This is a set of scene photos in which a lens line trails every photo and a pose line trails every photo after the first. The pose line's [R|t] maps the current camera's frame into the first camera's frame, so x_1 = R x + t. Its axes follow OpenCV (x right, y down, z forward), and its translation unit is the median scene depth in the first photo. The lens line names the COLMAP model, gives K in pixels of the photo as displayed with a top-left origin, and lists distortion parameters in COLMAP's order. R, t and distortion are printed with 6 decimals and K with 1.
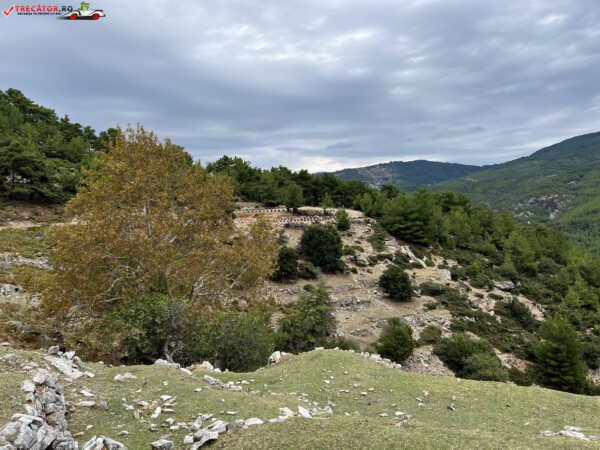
lens RADIAL K [[445.8, 0, 301.8], [0, 445.8, 224.0], [0, 0, 1]] dist [0.010655, 0.000051]
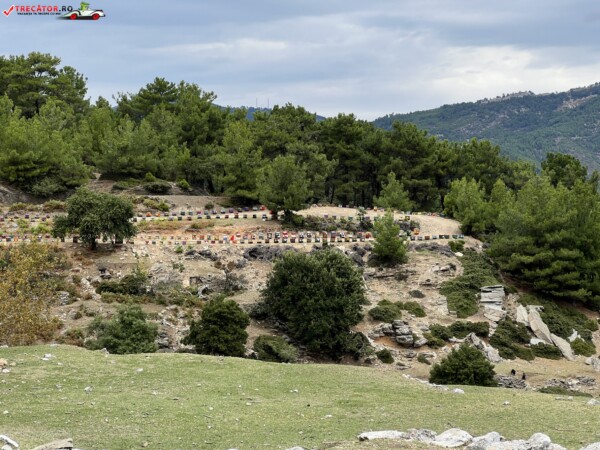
lens RADIAL K [[1382.6, 0, 299.6], [0, 1382.6, 225.7], [0, 0, 1]] dist [-0.032739, 0.000000]
pose [[0.988195, 0.018782, -0.152048, 0.213707], [-0.020019, 0.999778, -0.006606, -0.014426], [0.151891, 0.009571, 0.988351, -0.347233]]
